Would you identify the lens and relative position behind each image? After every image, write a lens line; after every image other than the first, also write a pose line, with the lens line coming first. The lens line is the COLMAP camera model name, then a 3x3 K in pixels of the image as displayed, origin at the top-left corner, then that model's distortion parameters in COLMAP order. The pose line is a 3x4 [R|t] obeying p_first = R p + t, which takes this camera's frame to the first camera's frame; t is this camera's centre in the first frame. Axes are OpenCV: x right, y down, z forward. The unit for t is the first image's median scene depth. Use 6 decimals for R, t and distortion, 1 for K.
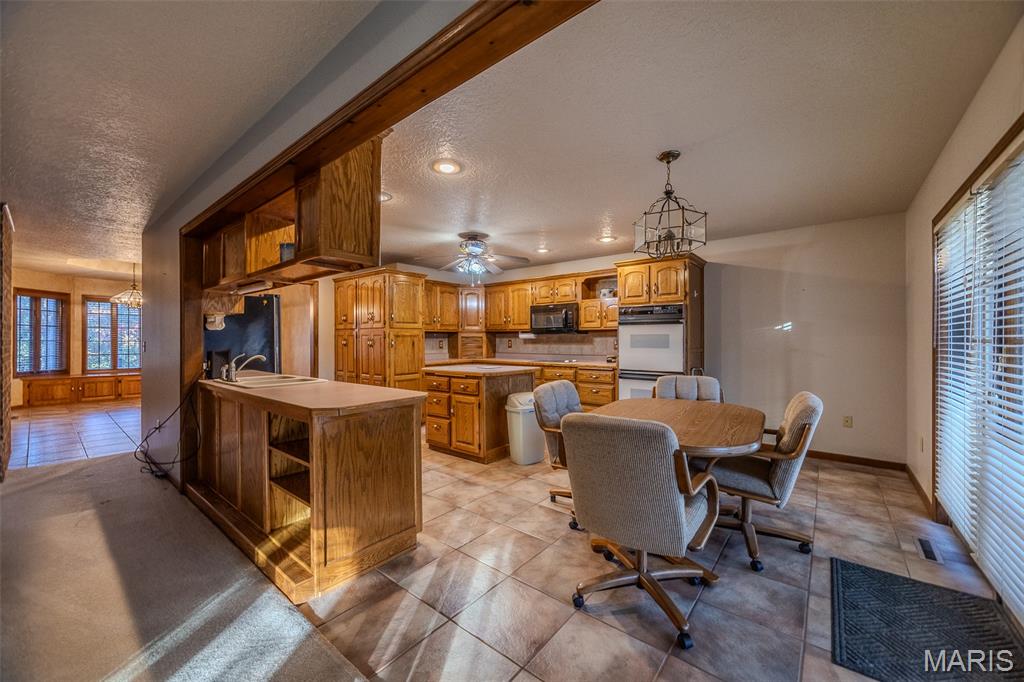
lens RADIAL K [[392.9, 0, 511.7], [0, 392.9, 340.0], [0, 0, 1]] dist [0.001249, 0.000264]
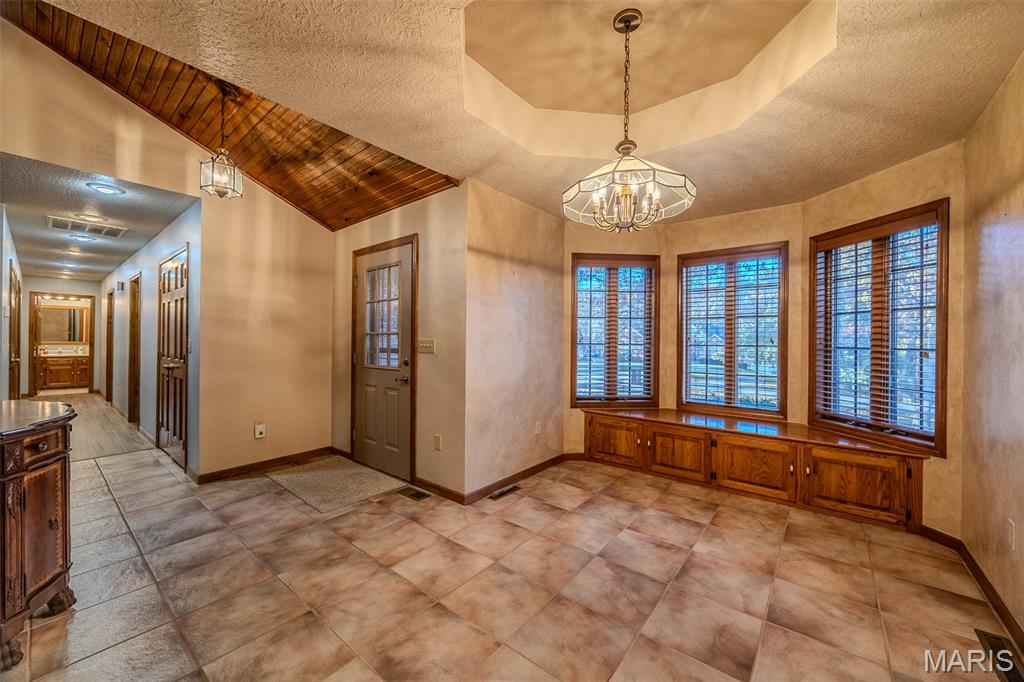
lens RADIAL K [[388.0, 0, 516.5], [0, 388.0, 343.4], [0, 0, 1]] dist [0.001606, 0.000203]
pose [[0.008823, 0.012208, -0.999887, -1.081555], [-0.012272, 0.999851, 0.012099, -0.006424], [0.999886, 0.012164, 0.008971, 1.446527]]
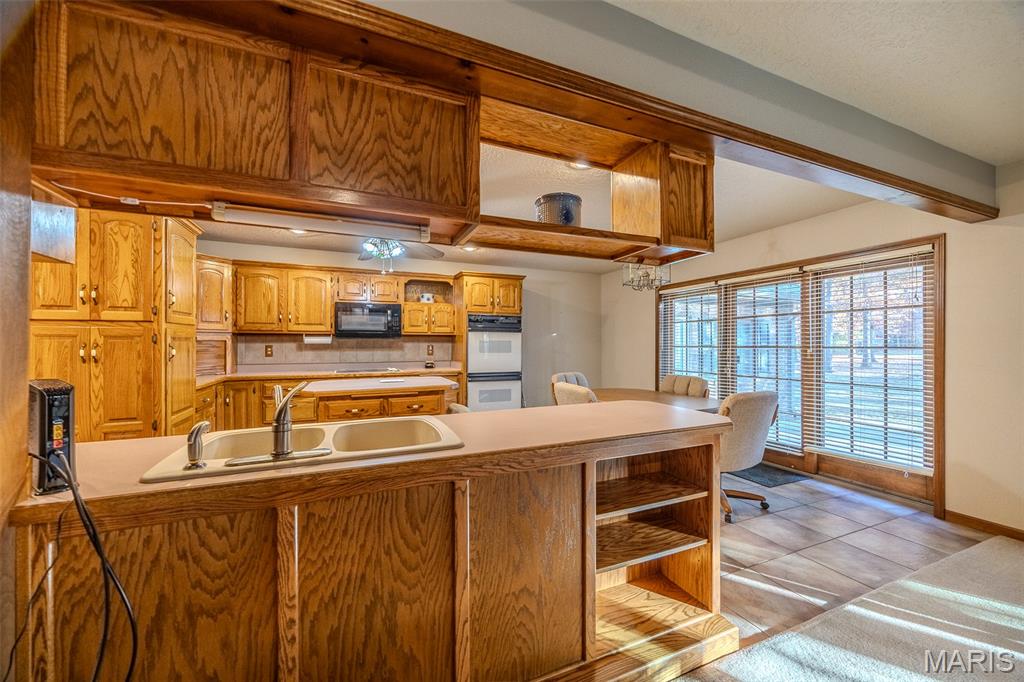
lens RADIAL K [[388.0, 0, 516.5], [0, 388.0, 343.4], [0, 0, 1]] dist [0.001606, 0.000203]
pose [[0.452625, 0.001837, 0.891699, -0.674513], [0.000814, 0.999997, -0.002473, -0.002849], [-0.891700, 0.001845, 0.452622, 0.460682]]
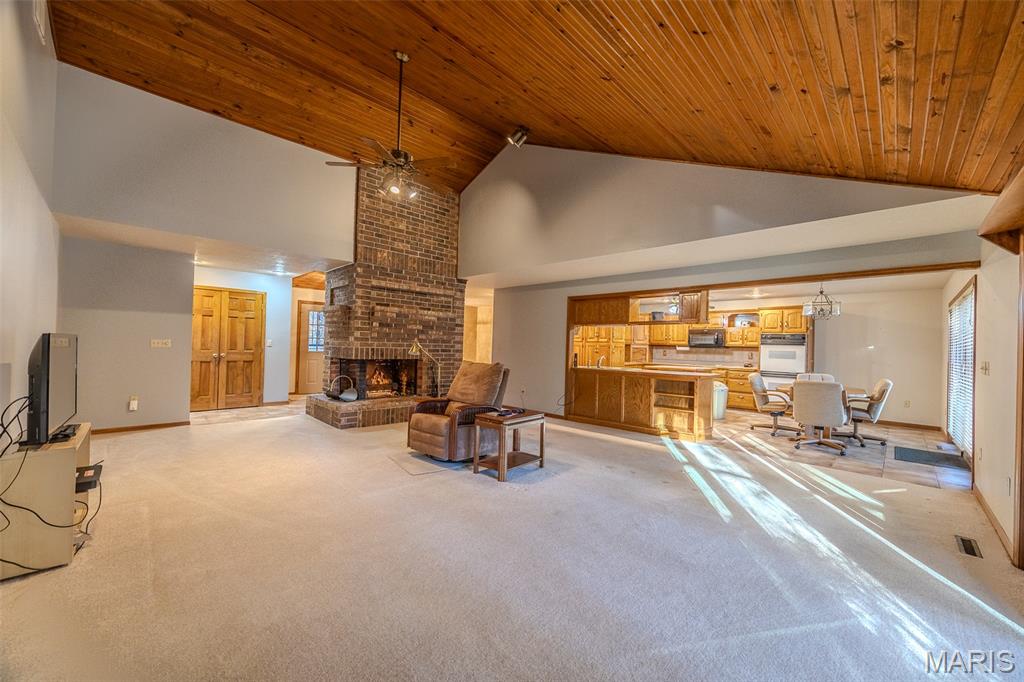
lens RADIAL K [[393.5, 0, 512.0], [0, 393.5, 341.0], [0, 0, 1]] dist [0.000793, 0.000007]
pose [[0.994858, 0.025537, -0.098004, -0.698716], [-0.026681, 0.999590, -0.010377, -0.008784], [0.097699, 0.012938, 0.995132, -0.880100]]
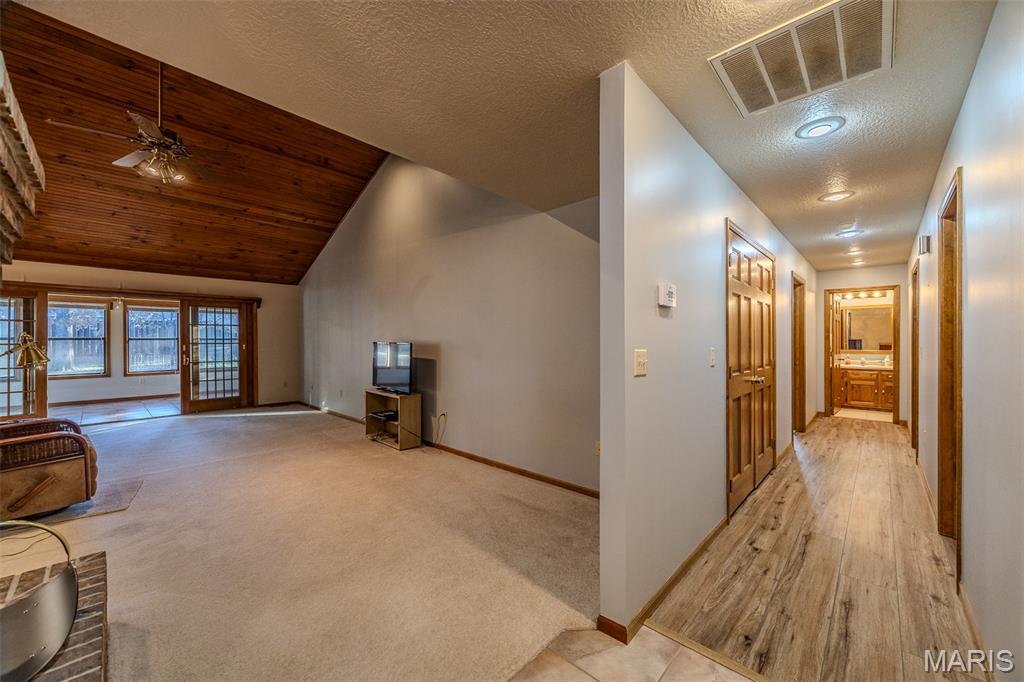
lens RADIAL K [[388.0, 0, 516.5], [0, 388.0, 343.4], [0, 0, 1]] dist [0.001606, 0.000203]
pose [[-0.997714, 0.002802, 0.067521, -1.858989], [0.003238, 0.999975, 0.006345, -0.004541], [-0.067501, 0.006549, -0.997698, 0.744519]]
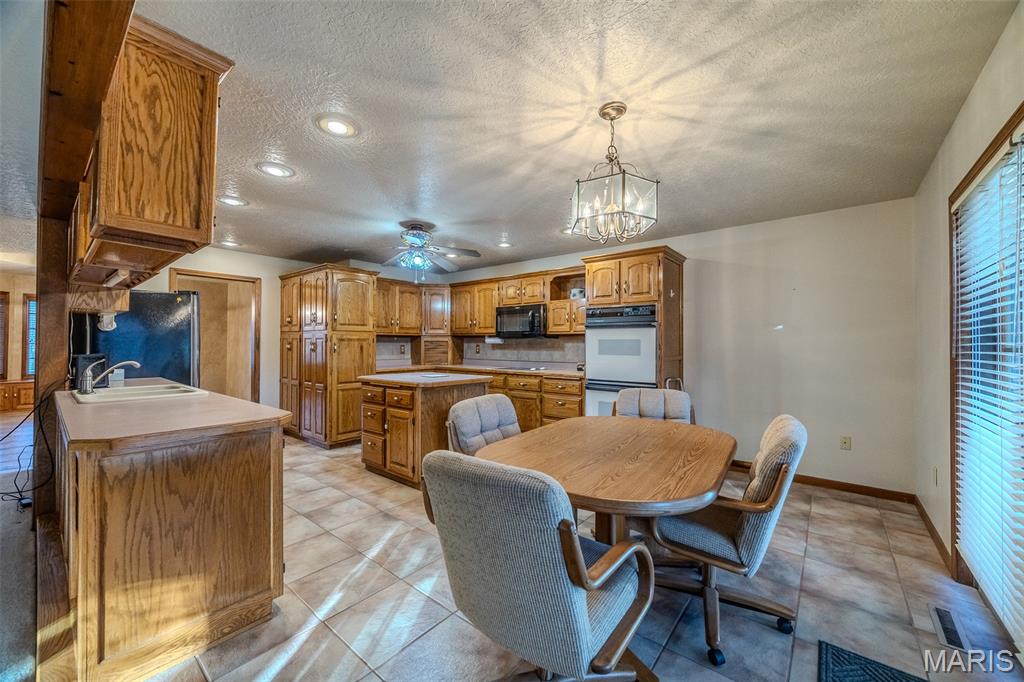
lens RADIAL K [[393.5, 0, 512.0], [0, 393.5, 341.0], [0, 0, 1]] dist [0.000793, 0.000007]
pose [[0.999976, 0.006700, -0.002002, 0.122106], [-0.006721, 0.999918, -0.010909, 0.000163], [0.001928, 0.010923, 0.999938, 0.133183]]
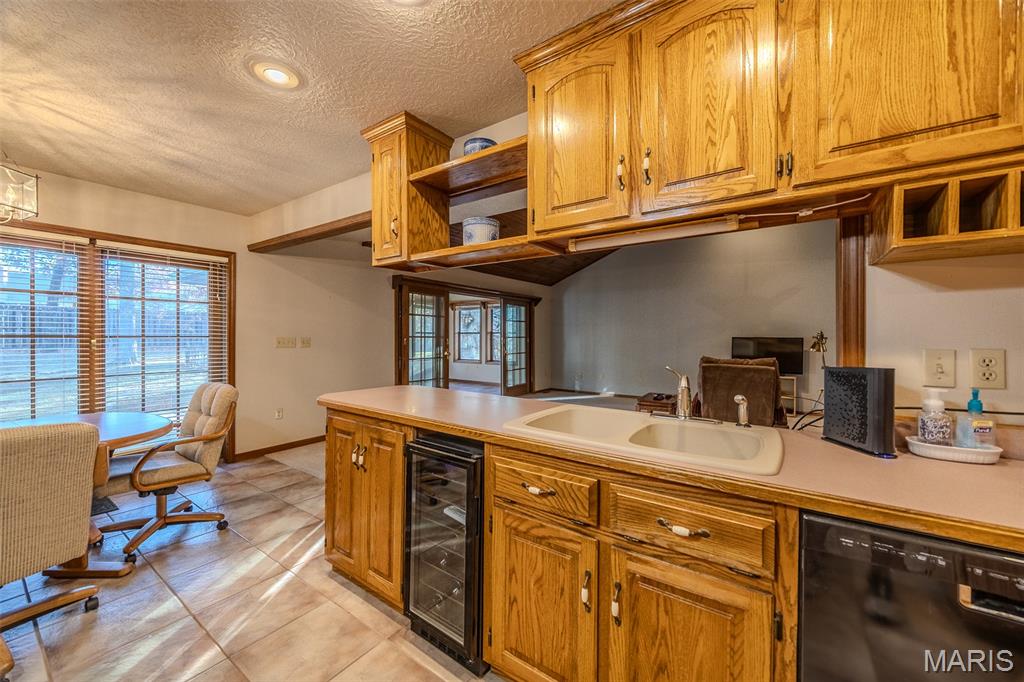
lens RADIAL K [[392.9, 0, 511.7], [0, 392.9, 340.0], [0, 0, 1]] dist [0.001249, 0.000264]
pose [[-0.997373, -0.005985, -0.072195, -0.326227], [-0.006779, 0.999919, 0.010759, -0.002951], [0.072125, 0.011220, -0.997333, 1.072856]]
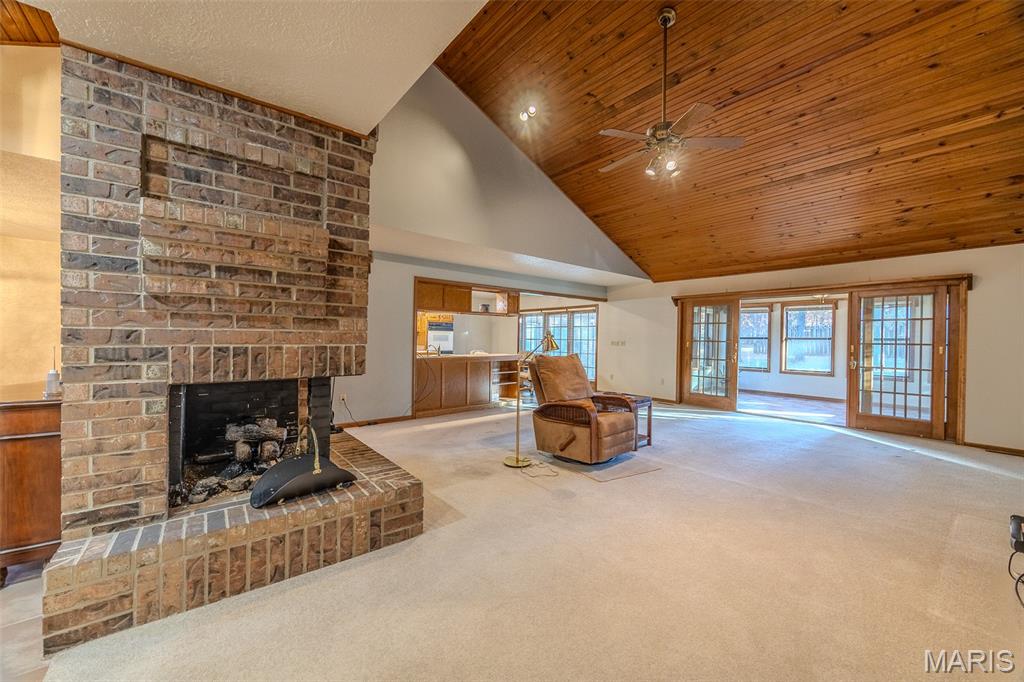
lens RADIAL K [[388.0, 0, 516.5], [0, 388.0, 343.4], [0, 0, 1]] dist [0.001606, 0.000203]
pose [[0.187945, -0.010948, 0.982119, -1.924373], [-0.012930, 0.999824, 0.013620, -0.000307], [-0.982094, -0.015258, 0.187770, 0.147356]]
